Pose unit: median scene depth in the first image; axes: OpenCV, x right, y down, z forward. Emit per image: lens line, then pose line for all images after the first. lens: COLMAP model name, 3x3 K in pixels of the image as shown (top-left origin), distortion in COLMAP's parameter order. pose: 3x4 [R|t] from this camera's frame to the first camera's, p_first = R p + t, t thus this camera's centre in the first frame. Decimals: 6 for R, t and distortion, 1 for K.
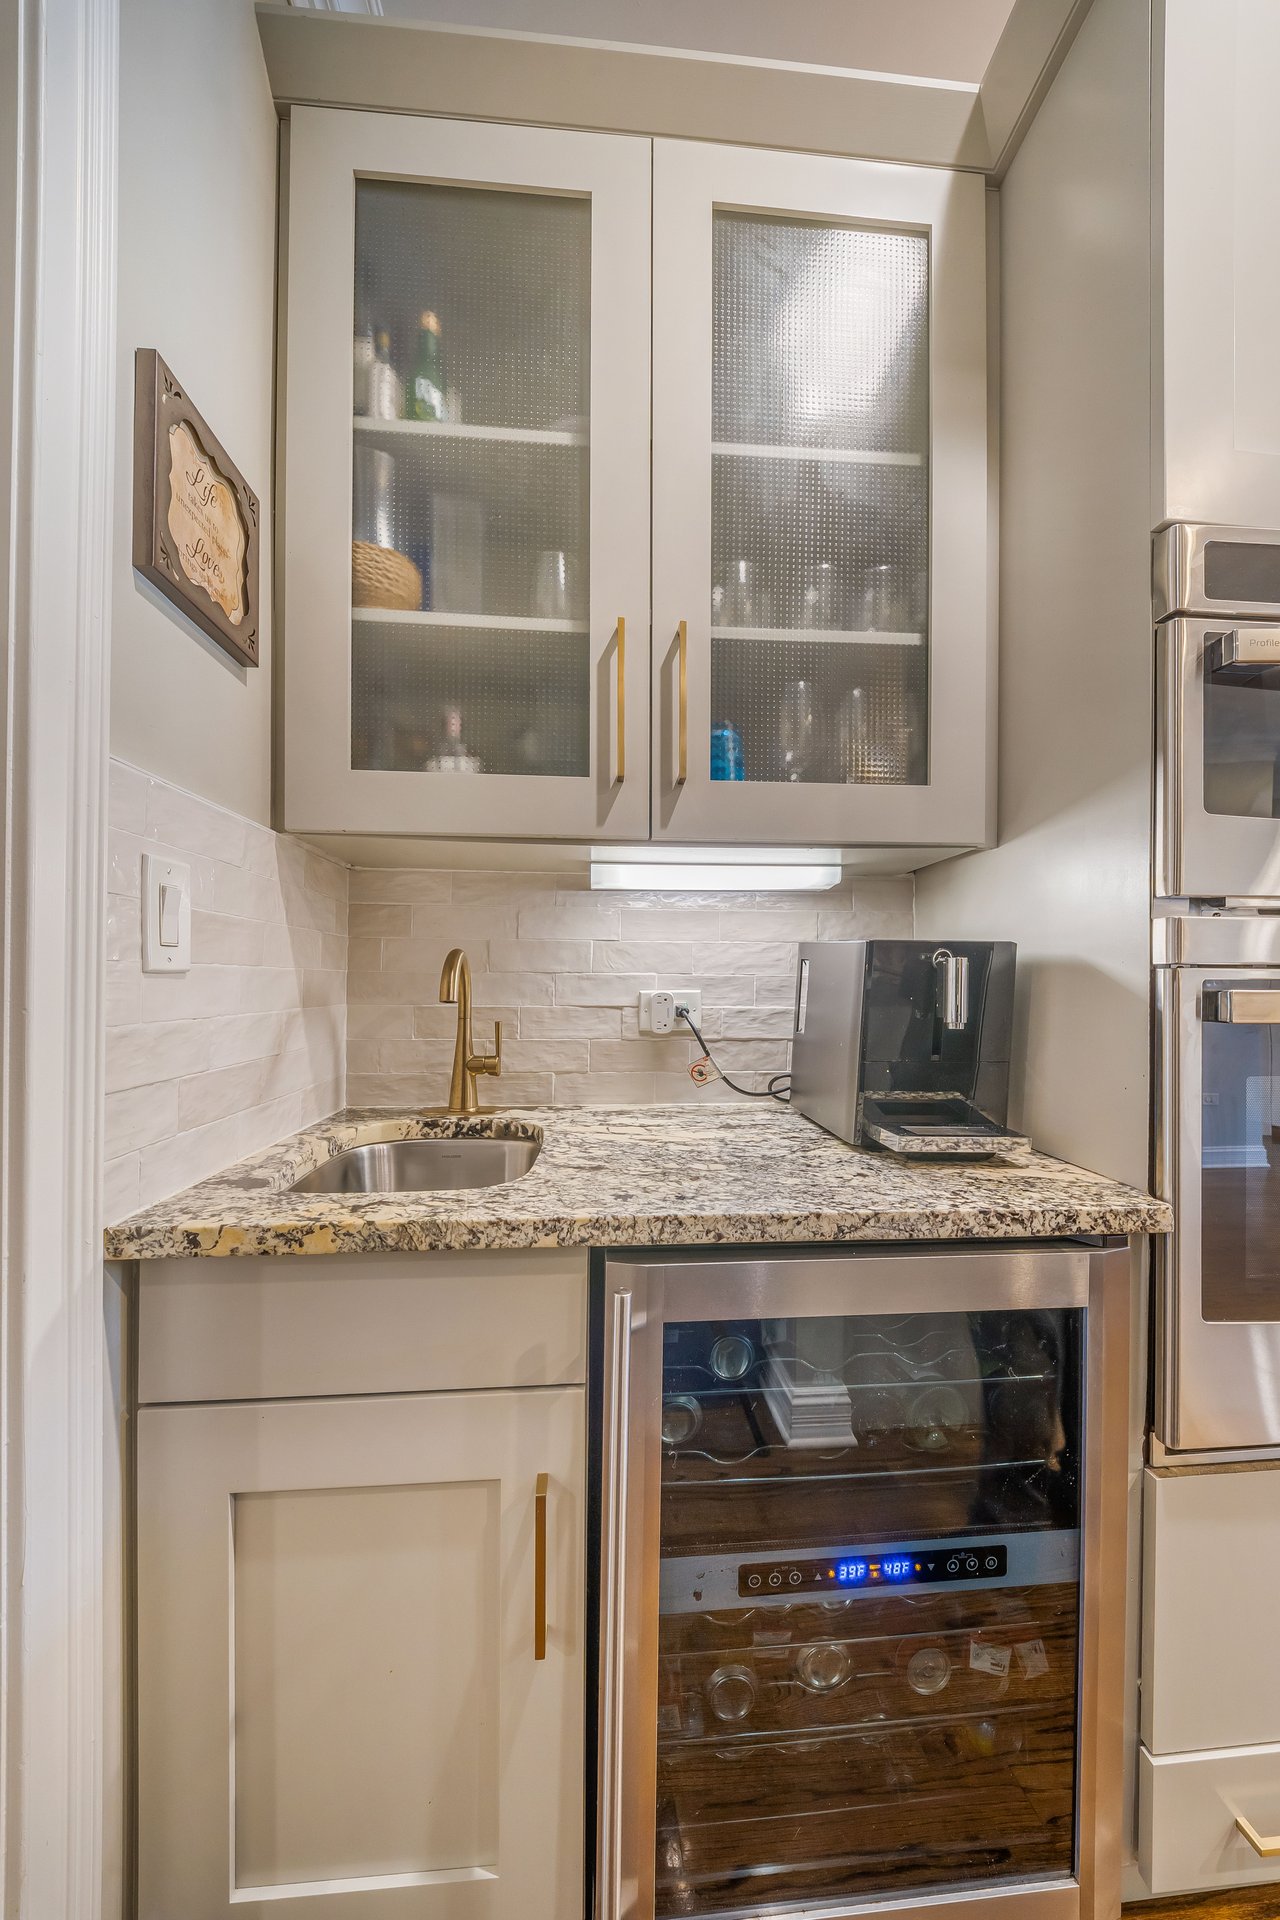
lens RADIAL K [[700.3, 0, 667.0], [0, 700.3, 983.7], [0, 0, 1]] dist [0.000527, -0.003070]
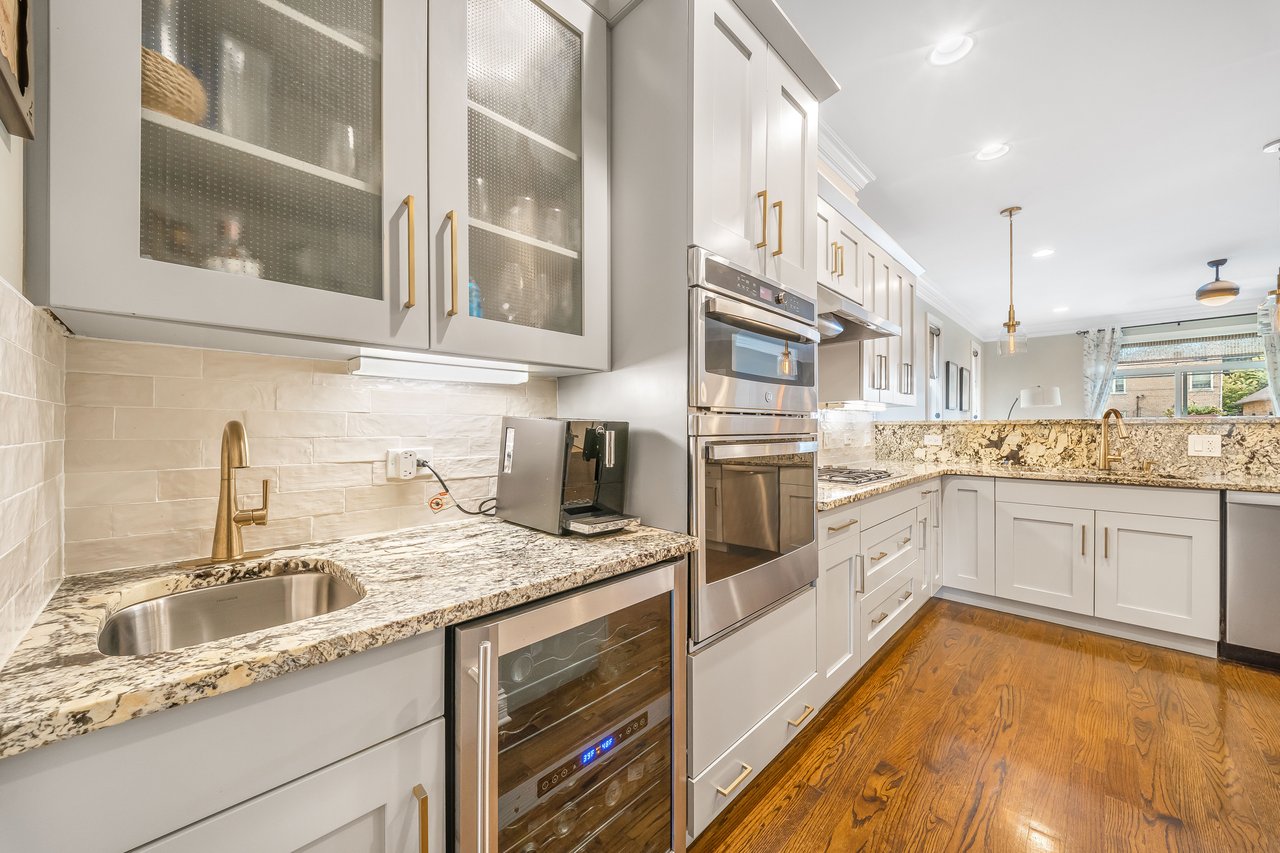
lens RADIAL K [[466.9, 0, 653.1], [0, 466.9, 423.6], [0, 0, 1]] dist [0.000527, -0.003070]
pose [[0.746800, 0.002866, 0.665043, -0.381828], [-0.000133, 0.999991, -0.004160, -0.054167], [-0.665049, 0.003019, 0.746794, -0.063066]]
